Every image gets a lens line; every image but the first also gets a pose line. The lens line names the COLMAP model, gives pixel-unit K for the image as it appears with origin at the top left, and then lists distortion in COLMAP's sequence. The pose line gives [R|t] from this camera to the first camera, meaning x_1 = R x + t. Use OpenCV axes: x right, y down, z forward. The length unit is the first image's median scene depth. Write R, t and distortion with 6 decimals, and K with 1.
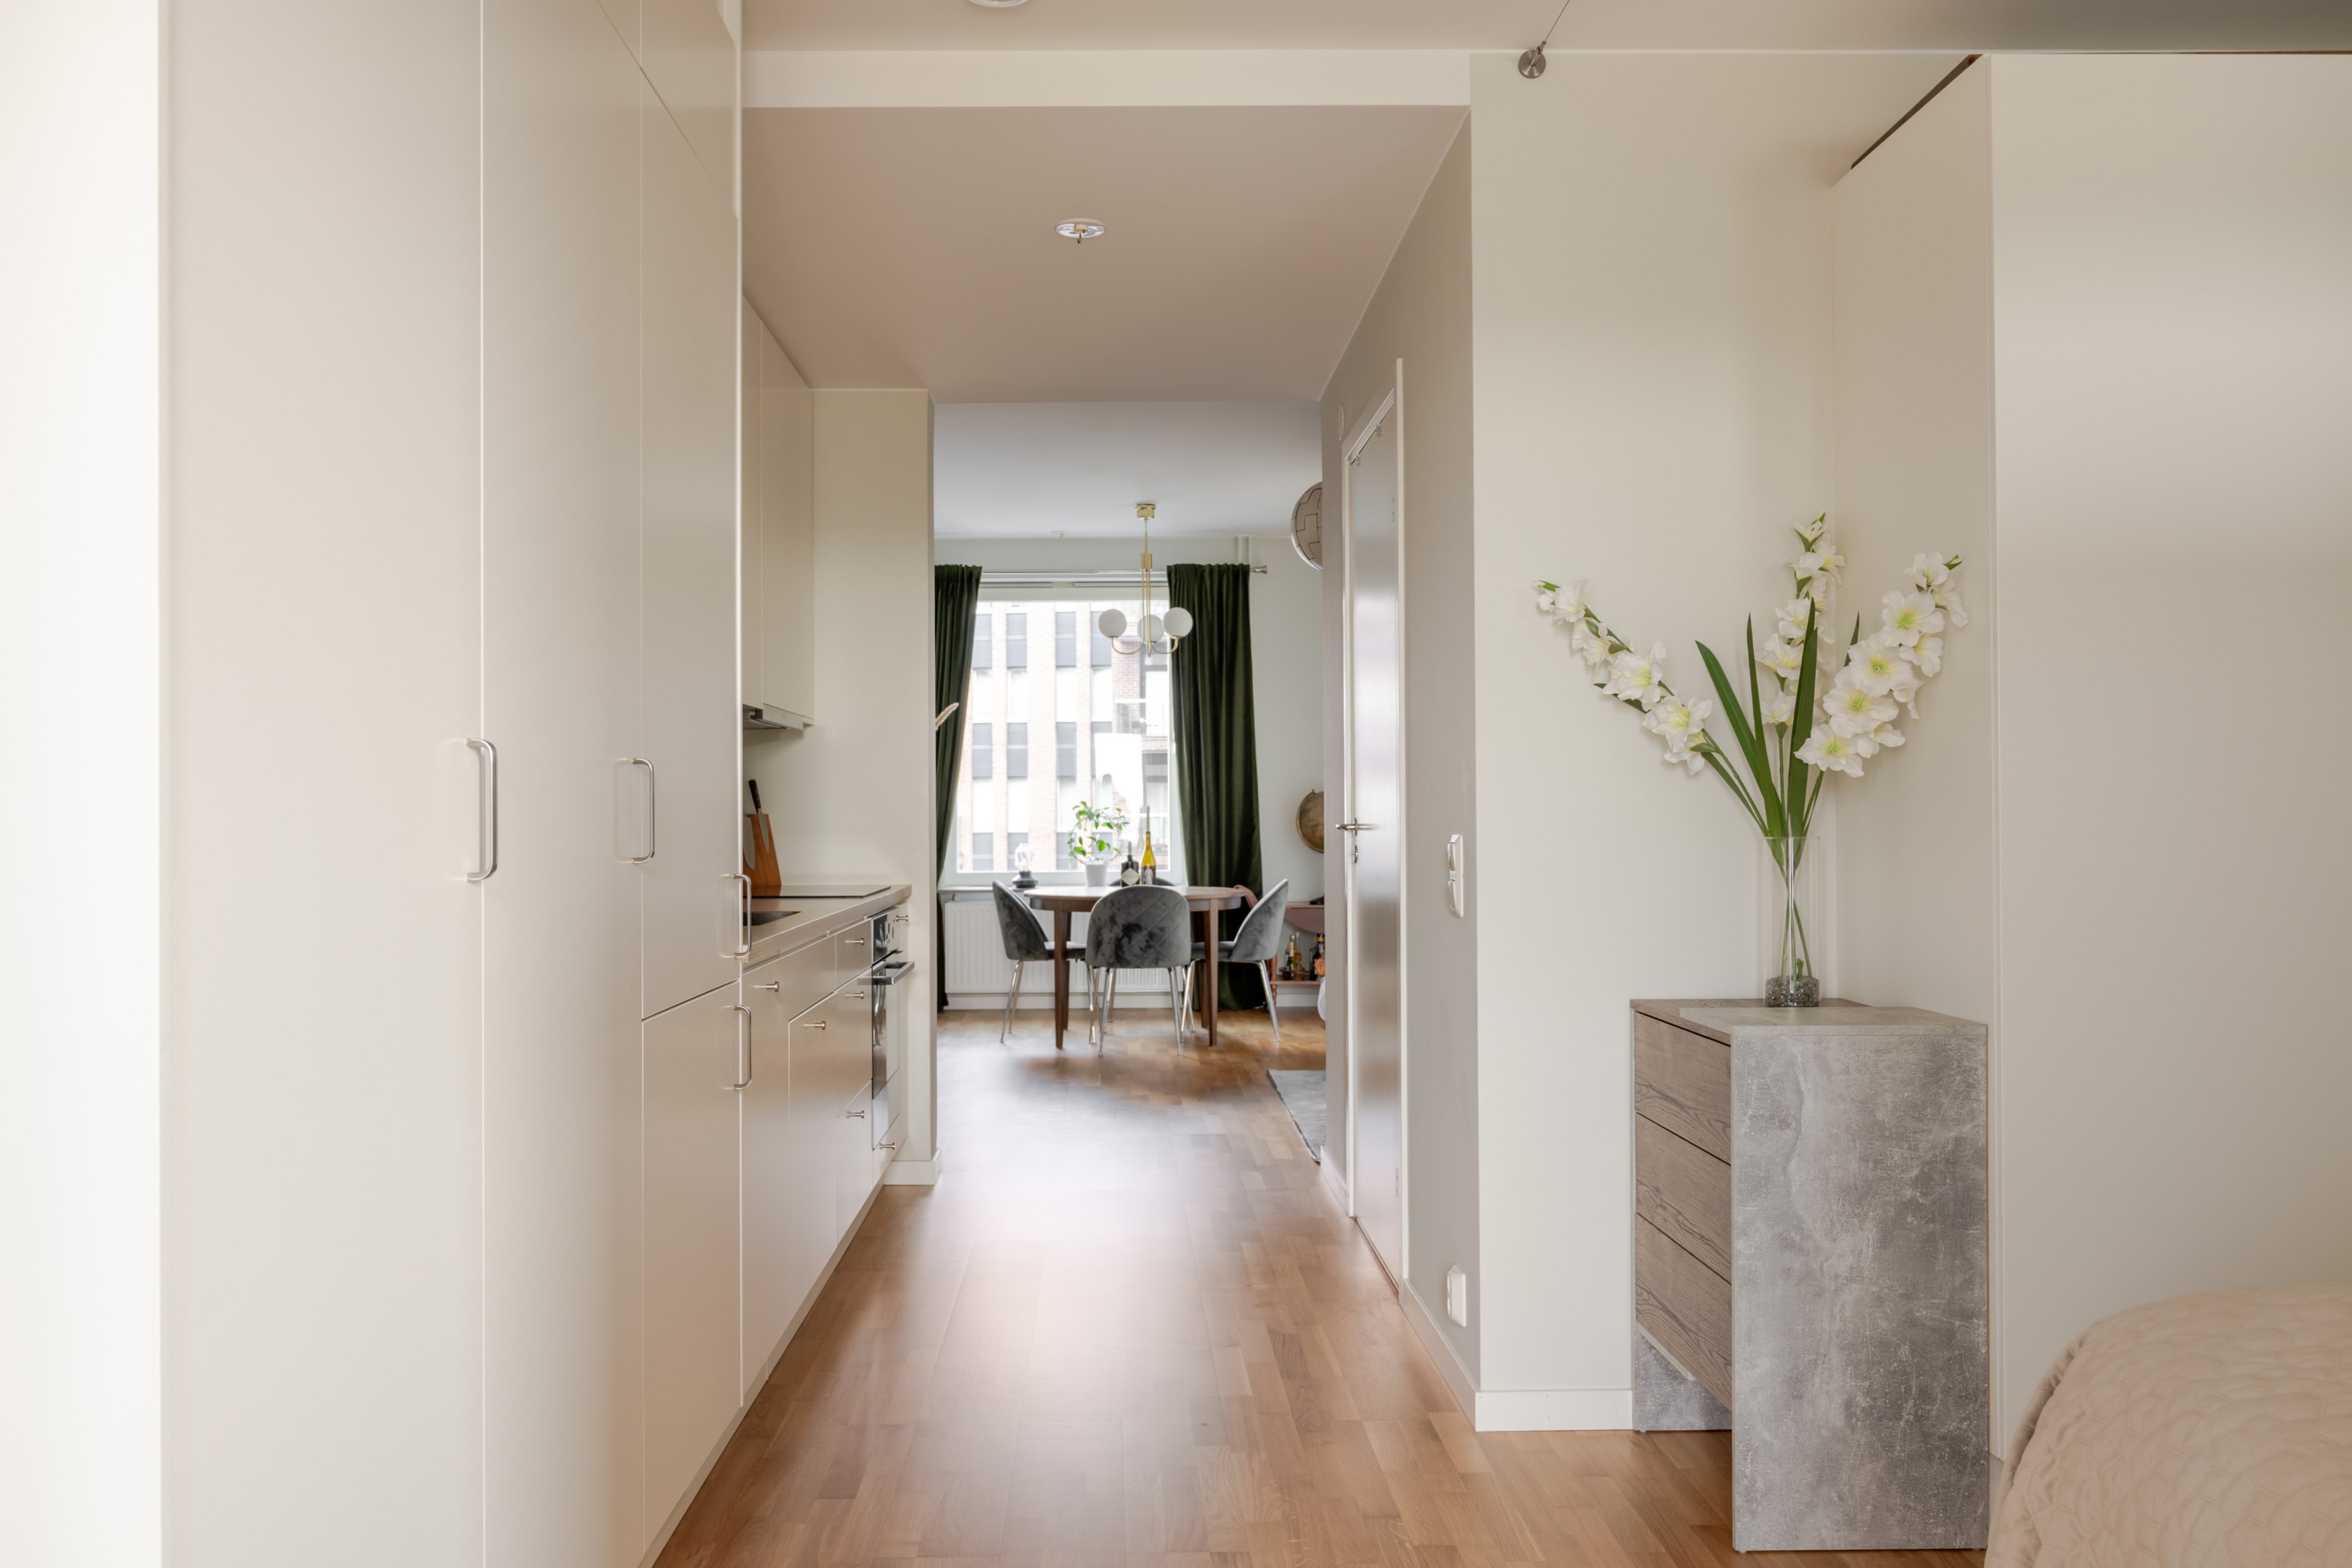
lens RADIAL K [[1778.5, 0, 1169.0], [0, 1778.5, 820.0], [0, 0, 1]] dist [0.000727, -0.000079]
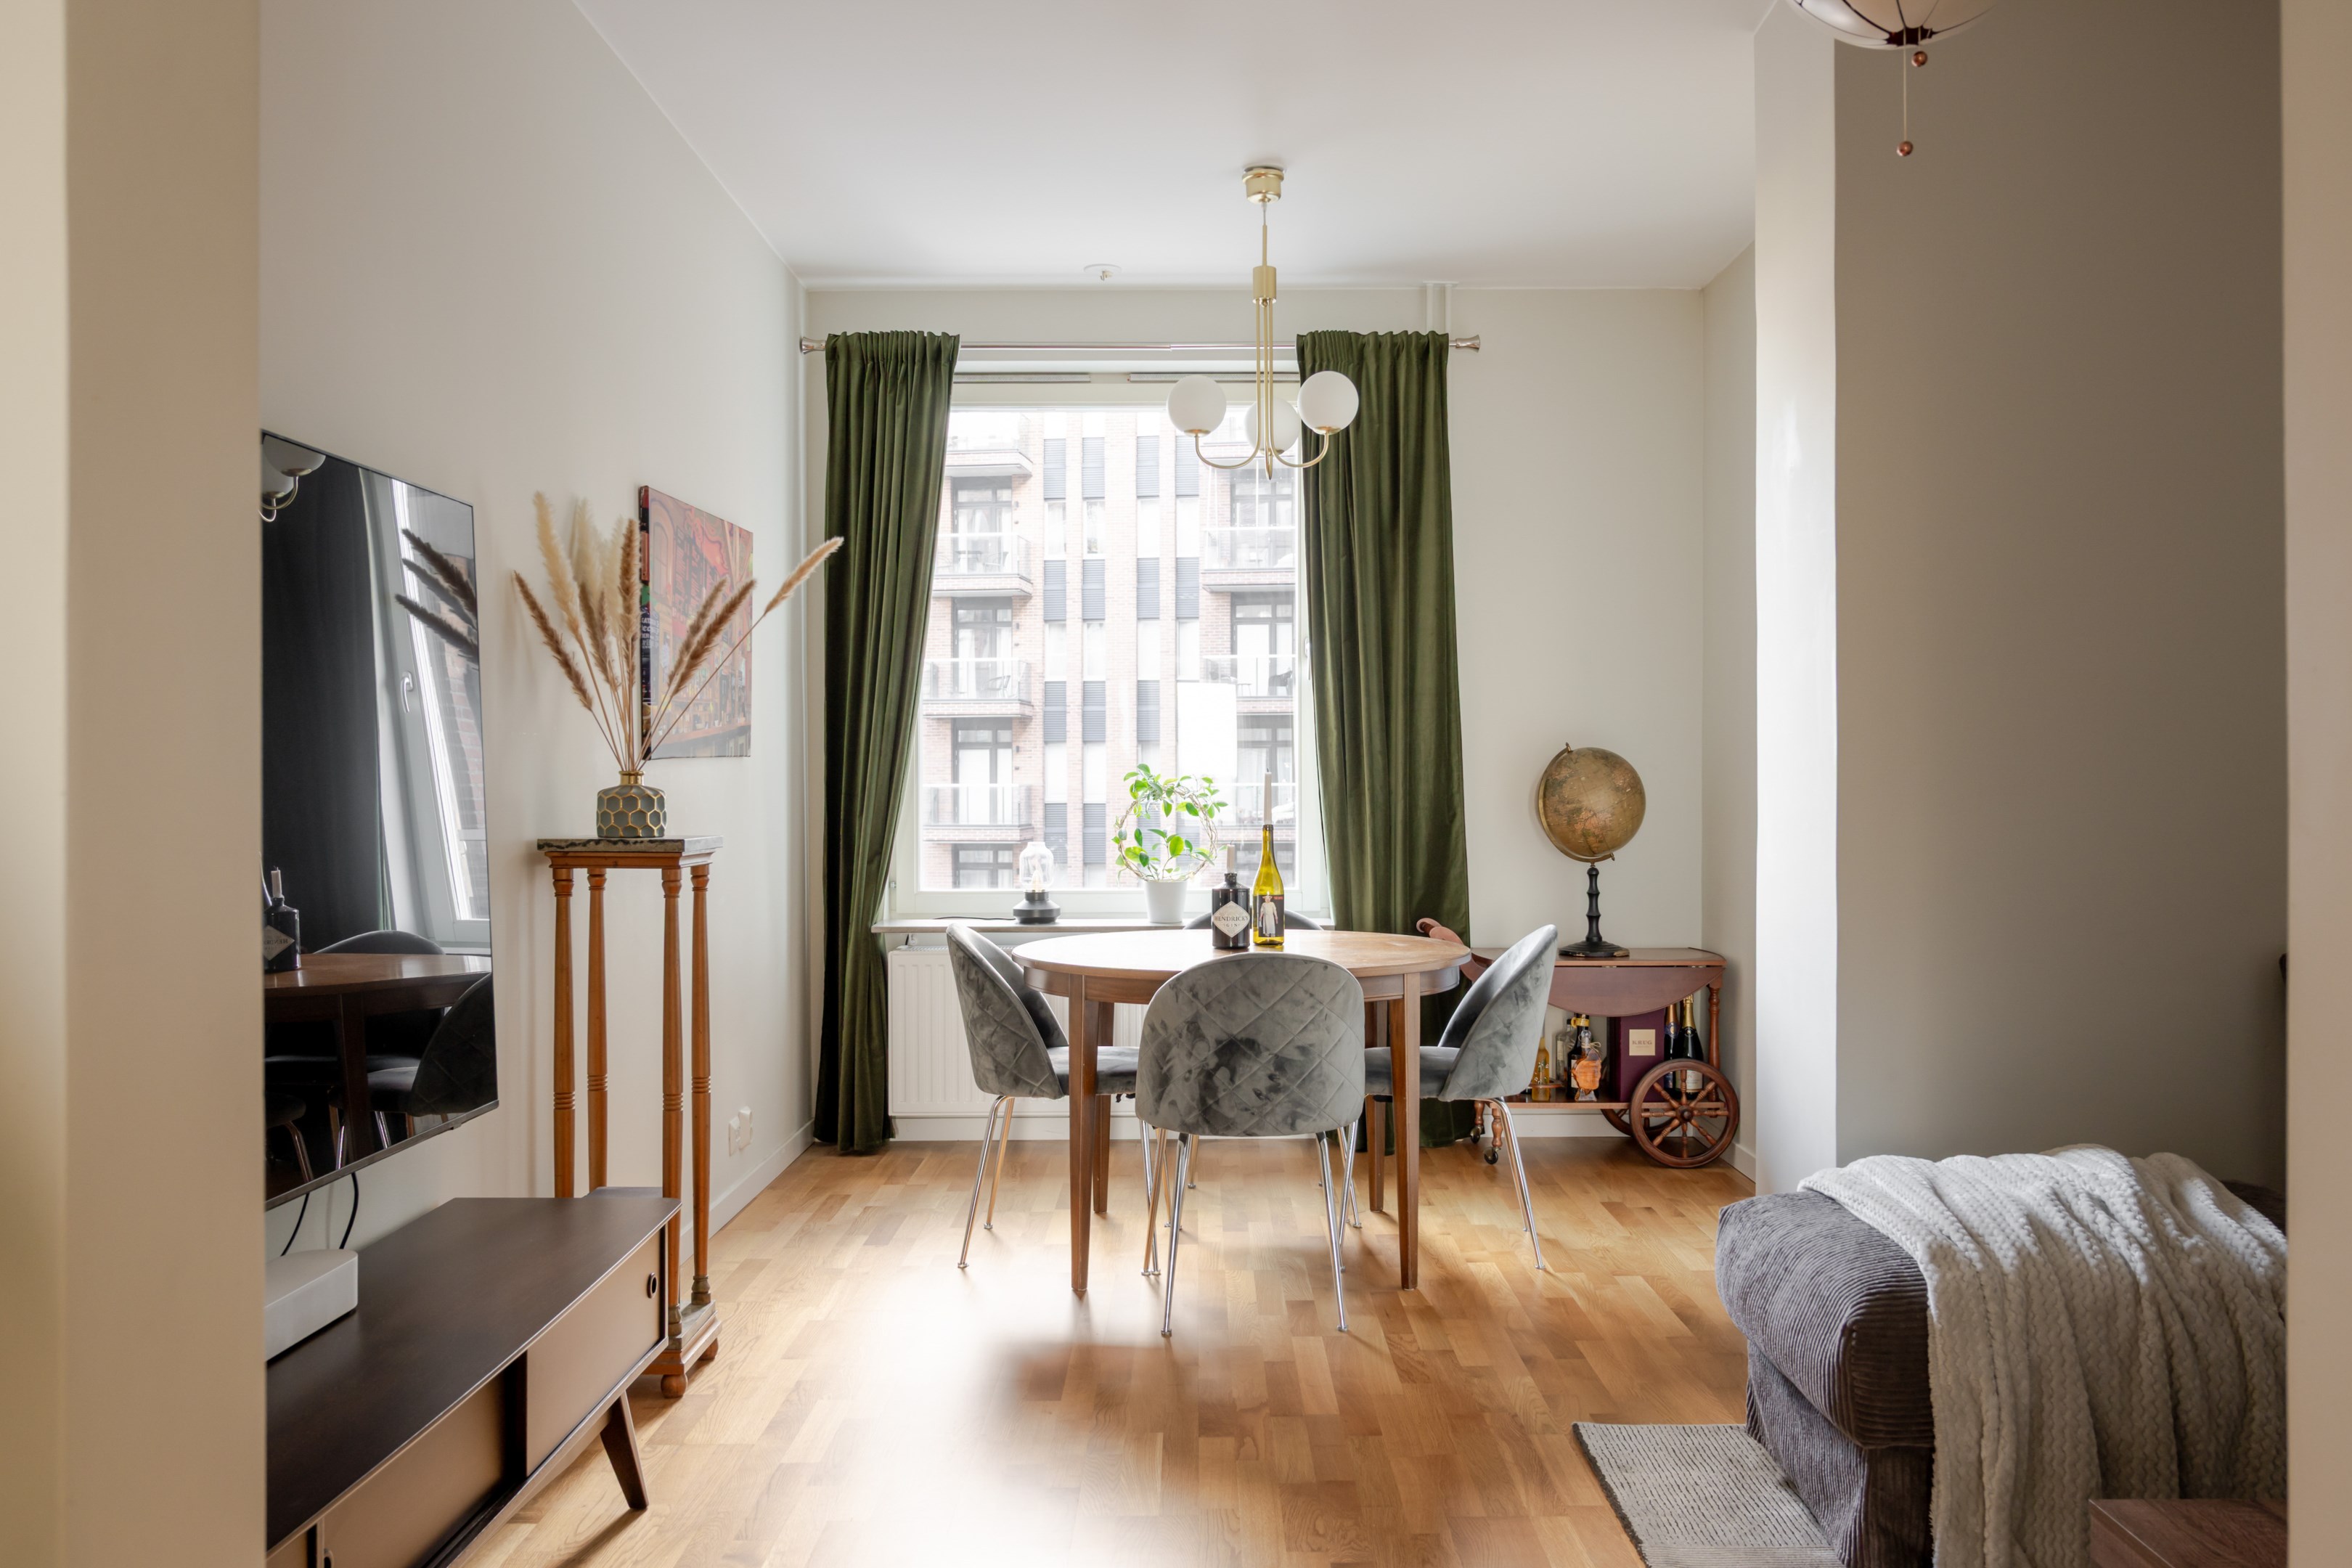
lens RADIAL K [[1270.4, 0, 1176.0], [0, 1270.4, 784.0], [0, 0, 1]] dist [-0.000570, 0.000000]
pose [[0.998650, 0.002960, -0.051862, -0.018475], [-0.002994, 0.999995, -0.000570, -0.004615], [0.051860, 0.000725, 0.998654, 0.632668]]
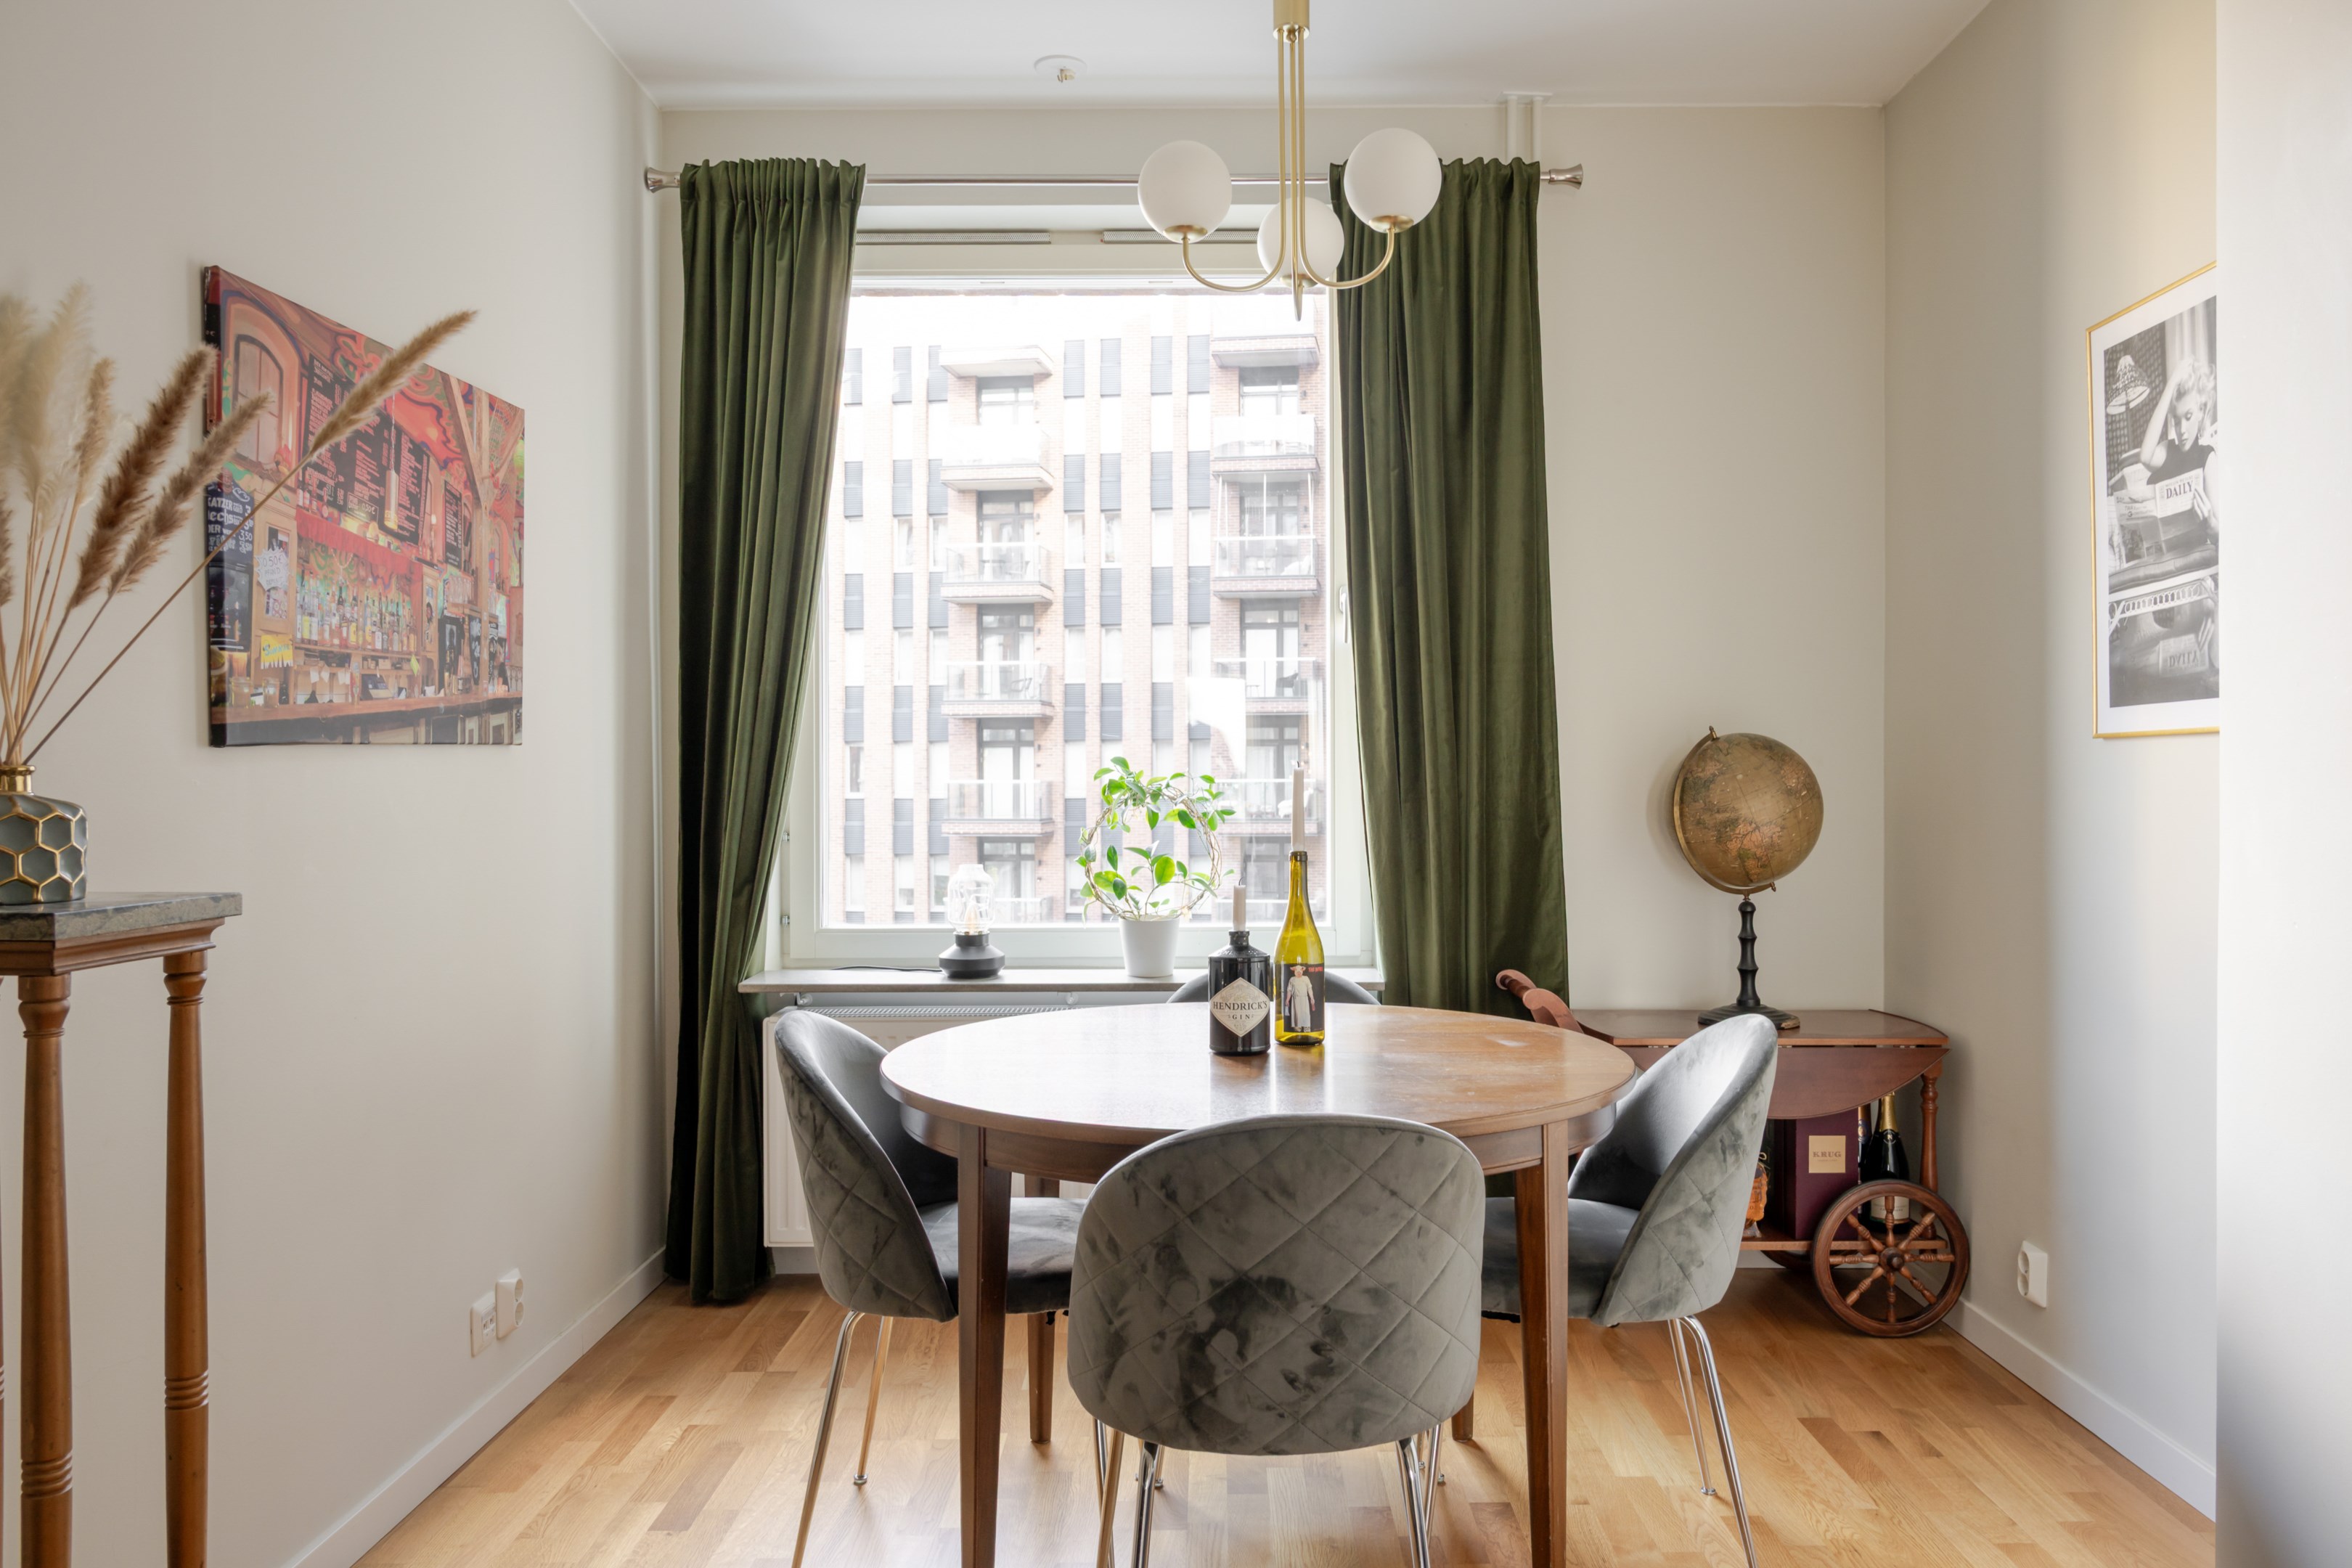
lens RADIAL K [[1021.6, 0, 1222.4], [0, 1021.6, 786.1], [0, 0, 1]] dist [-0.000268, 0.000025]
pose [[0.999648, 0.002402, -0.026406, -0.019798], [-0.002226, 0.999975, 0.006693, -0.006127], [0.026421, -0.006632, 0.999629, 0.804300]]
